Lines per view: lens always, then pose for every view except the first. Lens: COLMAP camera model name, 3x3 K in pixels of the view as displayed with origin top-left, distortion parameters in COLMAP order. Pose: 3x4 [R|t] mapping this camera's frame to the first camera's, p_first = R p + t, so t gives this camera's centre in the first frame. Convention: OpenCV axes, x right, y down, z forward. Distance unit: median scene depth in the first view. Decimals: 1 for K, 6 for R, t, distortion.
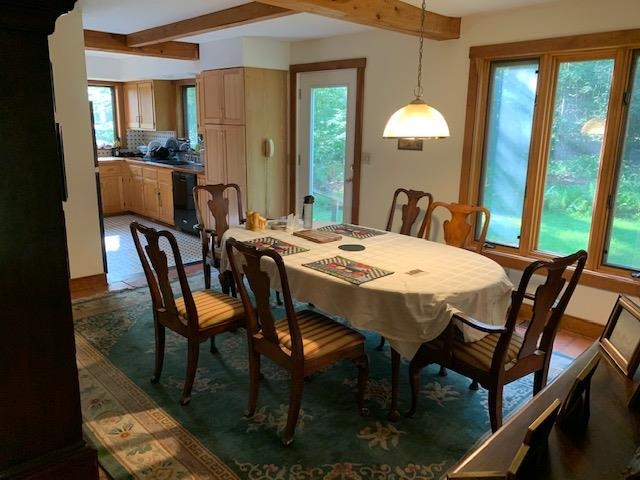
lens RADIAL K [[487.3, 0, 324.1], [0, 487.3, 238.5], [0, 0, 1]] dist [0.064687, -0.109589]
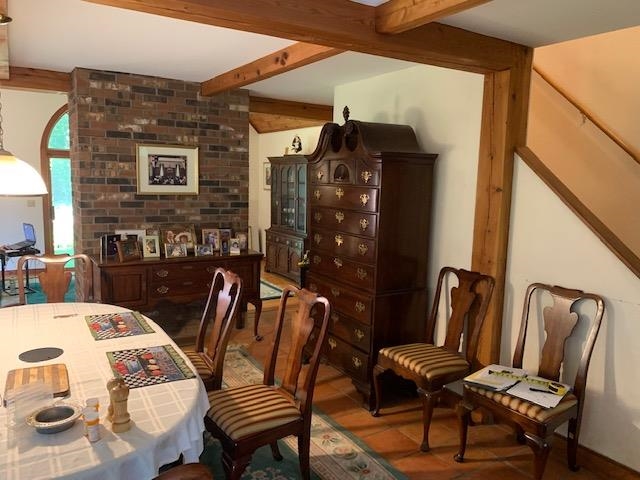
lens RADIAL K [[487.8, 0, 320.0], [0, 487.8, 240.0], [0, 0, 1]] dist [-0.006119, -0.001551]
pose [[-0.975916, -0.073410, 0.205422, -0.290490], [0.002975, 0.937111, 0.349019, -0.236652], [-0.218125, 0.341224, -0.914324, 0.941351]]
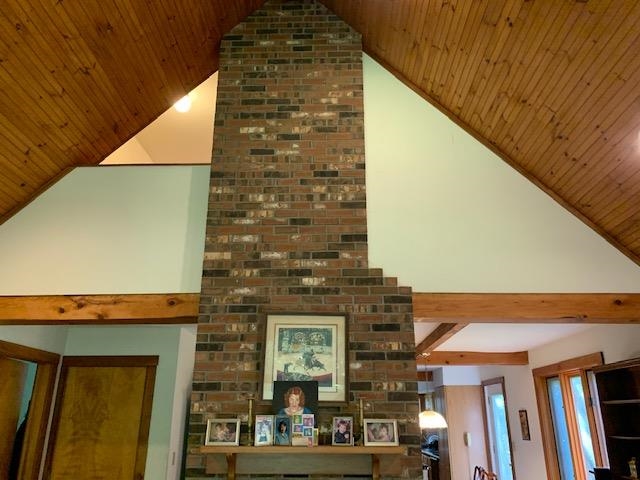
lens RADIAL K [[487.3, 0, 324.1], [0, 487.3, 238.5], [0, 0, 1]] dist [0.064687, -0.109589]
pose [[0.706966, -0.261716, -0.657042, 0.754283], [-0.147256, 0.854182, -0.498687, 0.099772], [0.691747, 0.449308, 0.565339, -0.401180]]
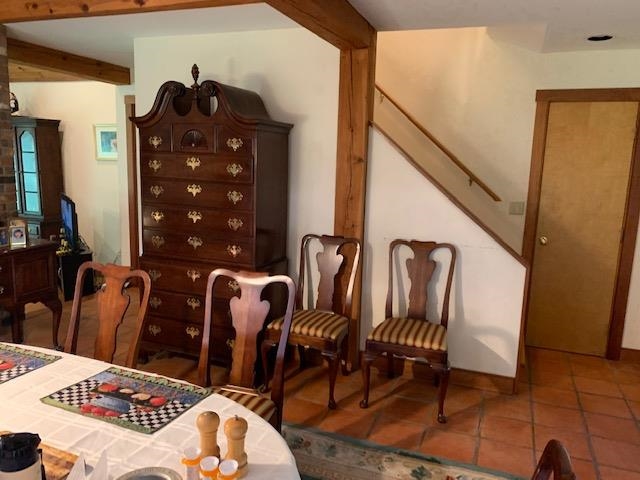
lens RADIAL K [[487.3, 0, 324.1], [0, 487.3, 238.5], [0, 0, 1]] dist [0.064687, -0.109589]
pose [[-0.906670, 0.017258, -0.421487, -0.051193], [-0.146276, 0.924307, 0.352505, -0.211847], [0.395667, 0.381260, -0.835517, 0.899676]]
